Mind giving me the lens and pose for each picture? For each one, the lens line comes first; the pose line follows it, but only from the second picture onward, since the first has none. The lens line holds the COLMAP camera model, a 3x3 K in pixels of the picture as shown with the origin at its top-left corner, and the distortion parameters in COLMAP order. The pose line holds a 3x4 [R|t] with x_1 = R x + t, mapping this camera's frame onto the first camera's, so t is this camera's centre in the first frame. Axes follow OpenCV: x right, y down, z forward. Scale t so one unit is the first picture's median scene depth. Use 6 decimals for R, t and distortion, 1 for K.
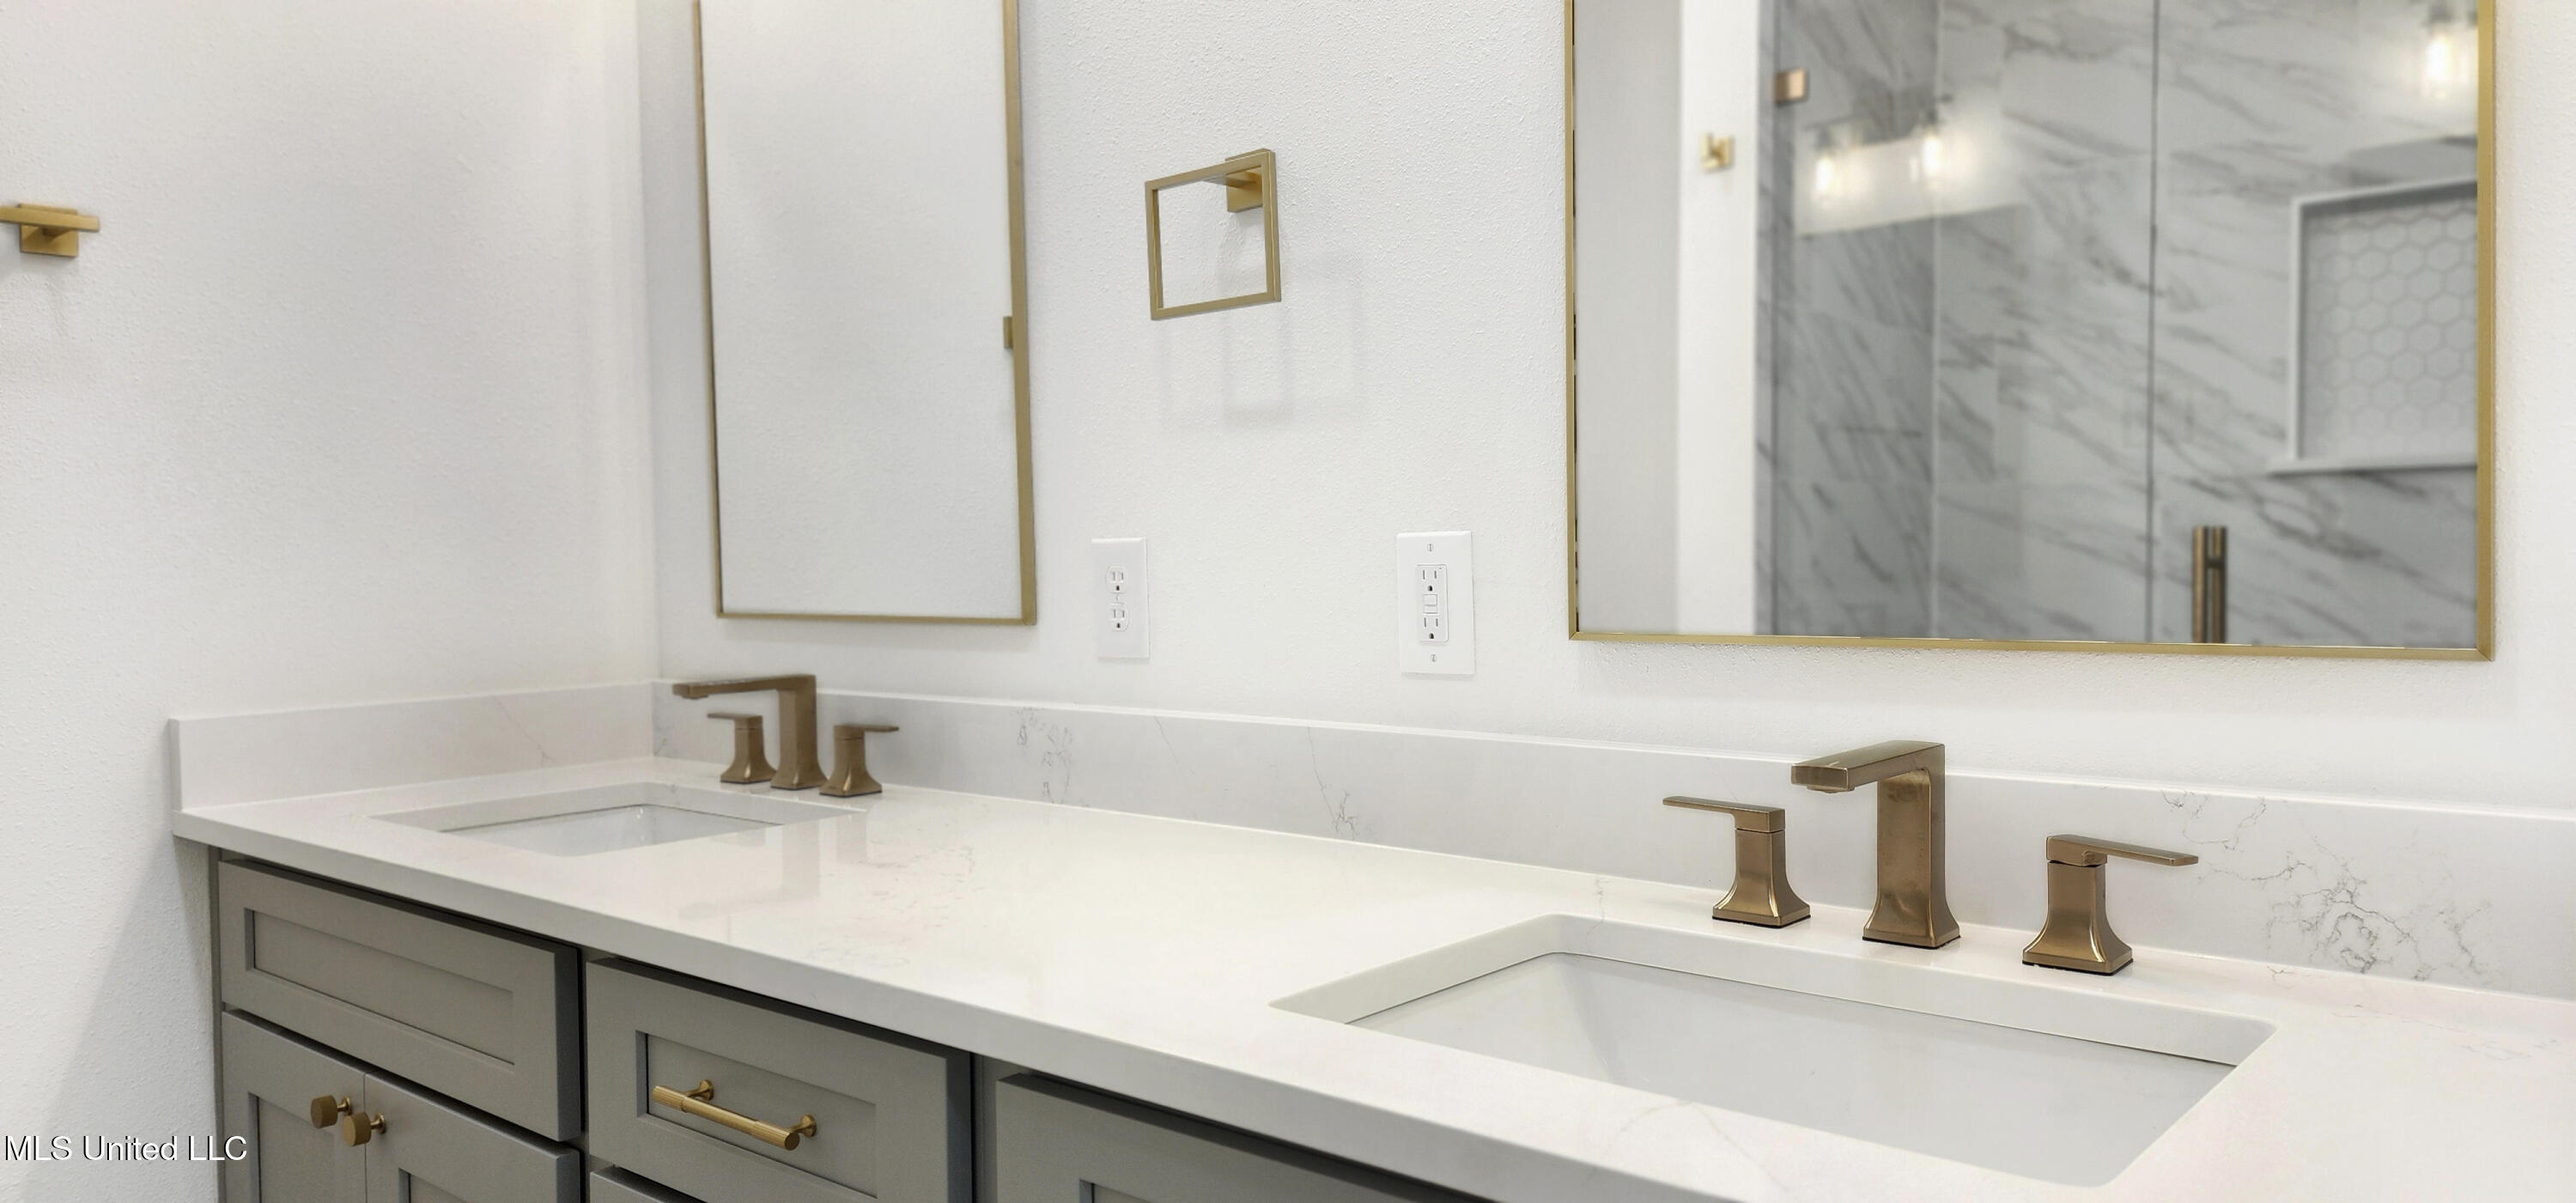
lens RADIAL K [[1746.0, 0, 1282.3], [0, 1746.0, 561.1], [0, 0, 1]] dist [0.072761, -0.074709]
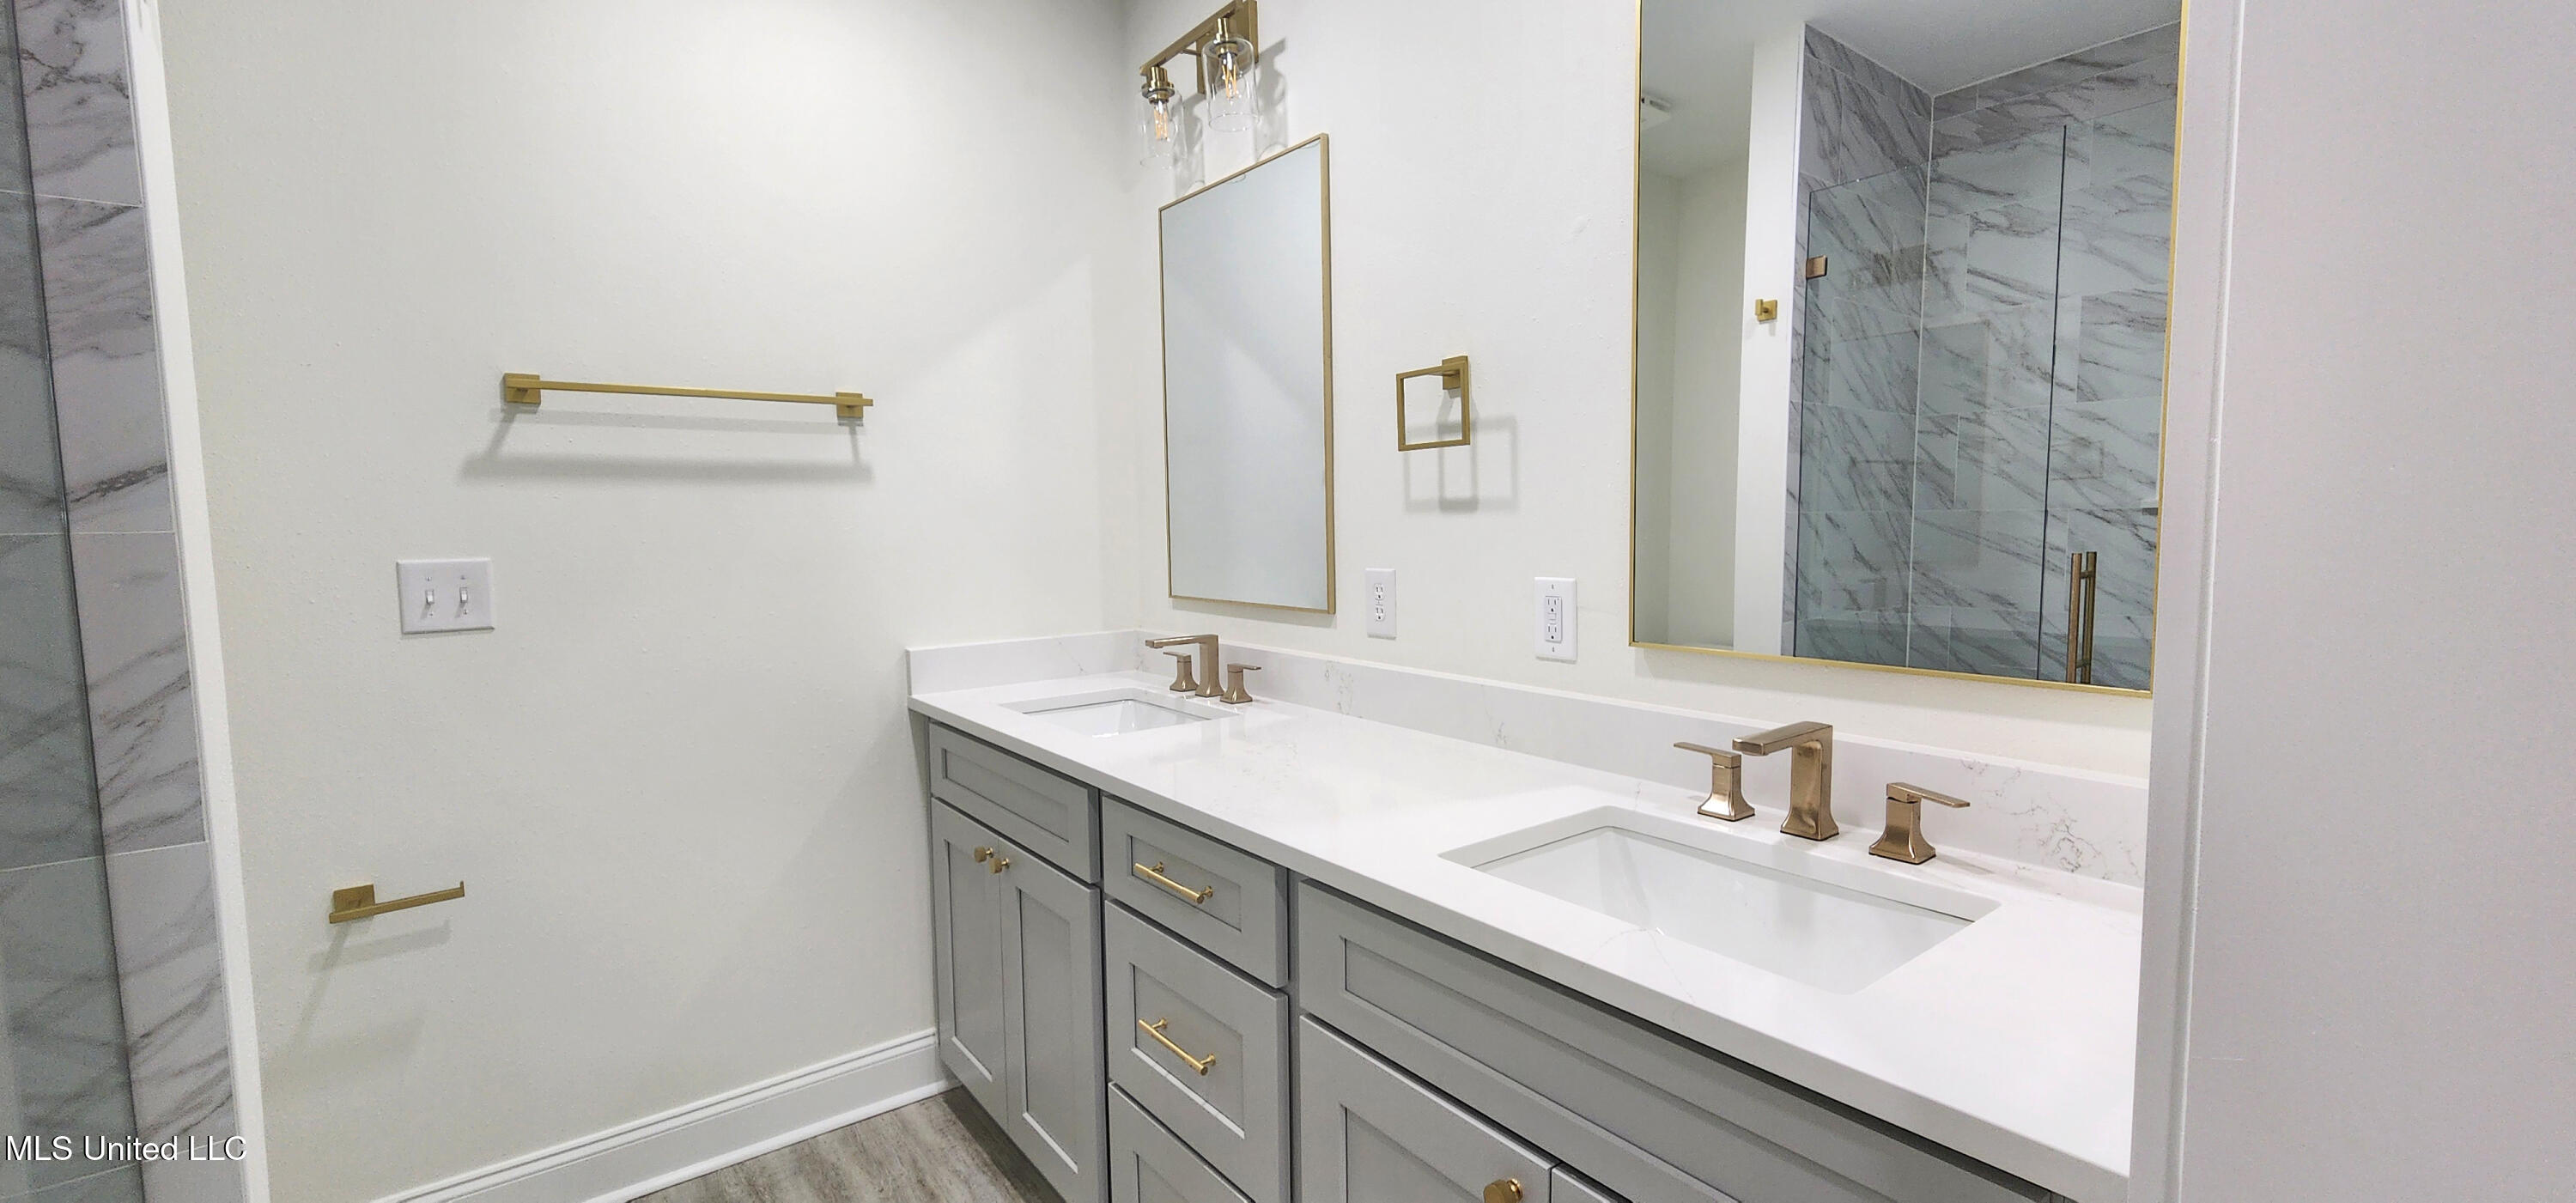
lens RADIAL K [[1063.7, 0, 1307.9], [0, 1063.7, 580.2], [0, 0, 1]] dist [0.000081, -0.000273]
pose [[0.982905, 0.018538, -0.183180, 0.031897], [-0.009312, 0.998650, 0.051099, -0.055532], [0.183880, -0.048520, 0.981751, -0.081351]]
